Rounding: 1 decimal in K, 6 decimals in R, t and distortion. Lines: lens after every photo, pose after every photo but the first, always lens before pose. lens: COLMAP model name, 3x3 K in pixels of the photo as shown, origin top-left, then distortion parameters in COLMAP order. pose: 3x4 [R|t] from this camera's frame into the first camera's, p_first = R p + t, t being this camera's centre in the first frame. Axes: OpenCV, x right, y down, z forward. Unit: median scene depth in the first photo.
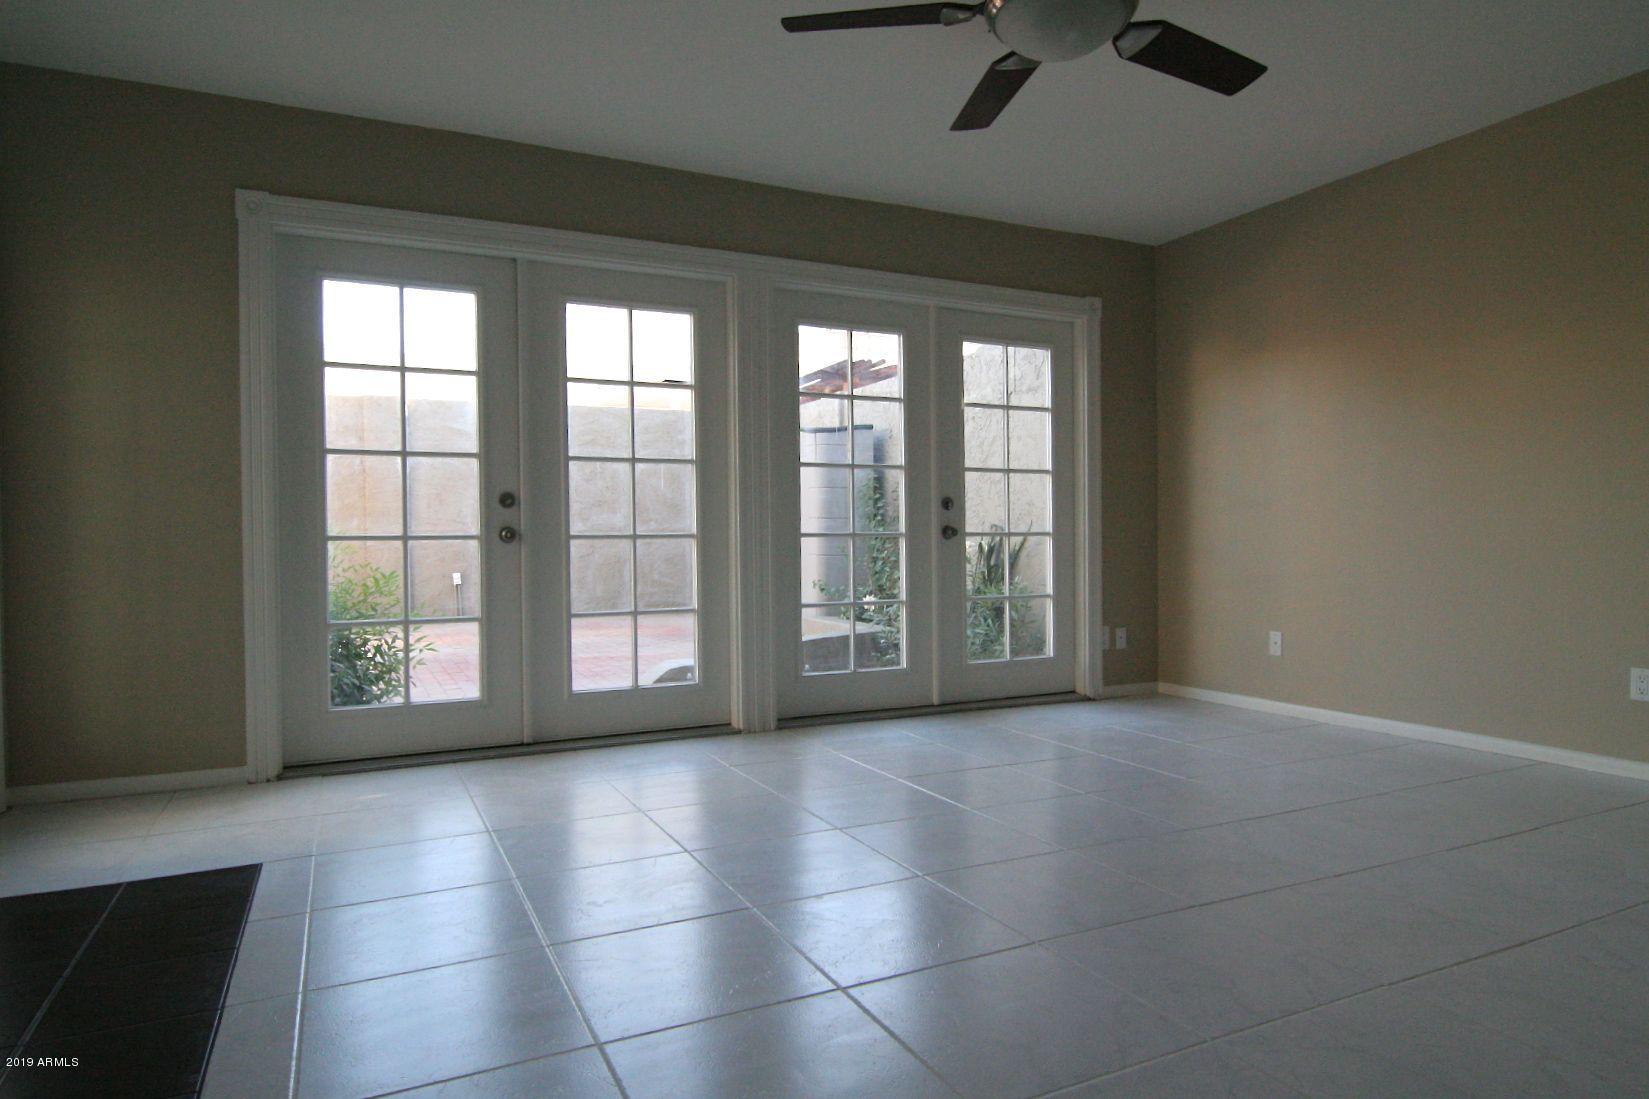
lens RADIAL K [[1000.7, 0, 826.0], [0, 1000.7, 552.5], [0, 0, 1]] dist [0.001101, -0.002001]
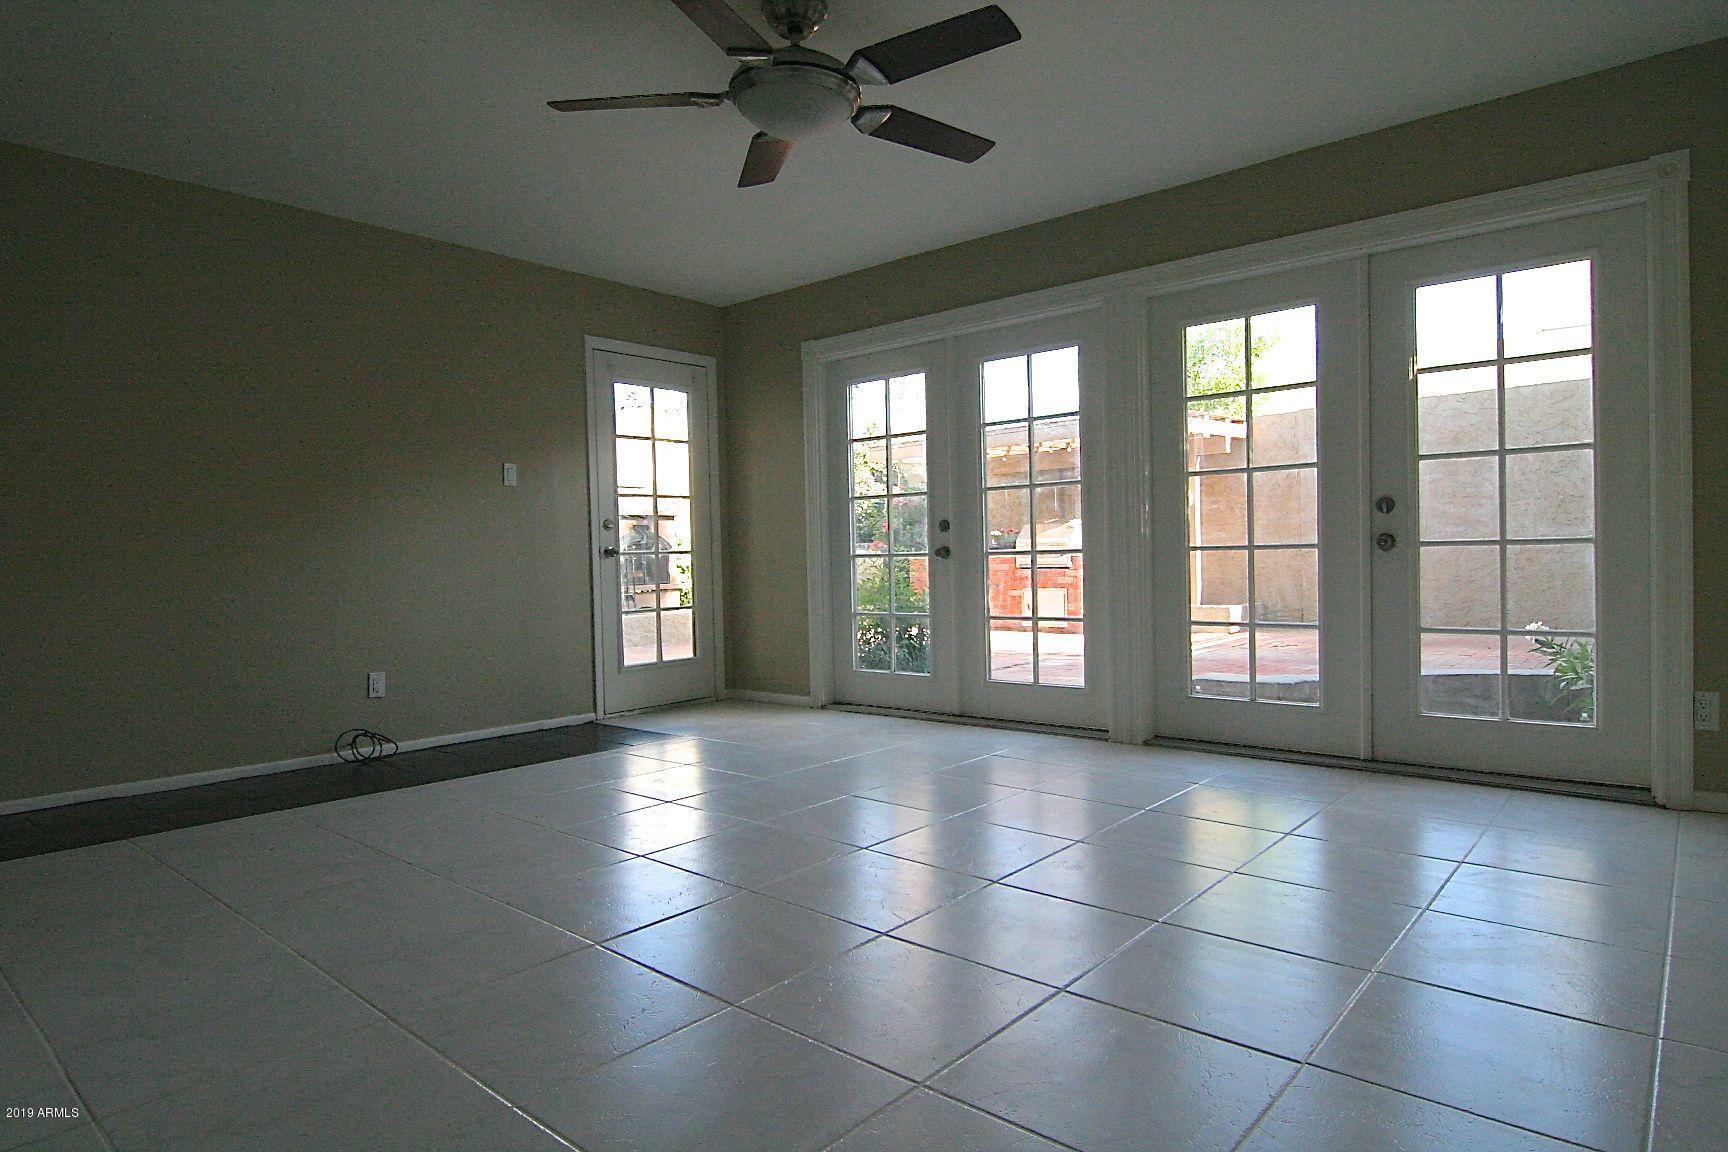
lens RADIAL K [[982.1, 0, 864.4], [0, 982.1, 575.6], [0, 0, 1]] dist [-0.002455, -0.003212]
pose [[0.392975, 0.016421, -0.919402, 0.659219], [0.003461, 0.999807, 0.019337, -0.010085], [0.919543, -0.010781, 0.392842, 0.325467]]
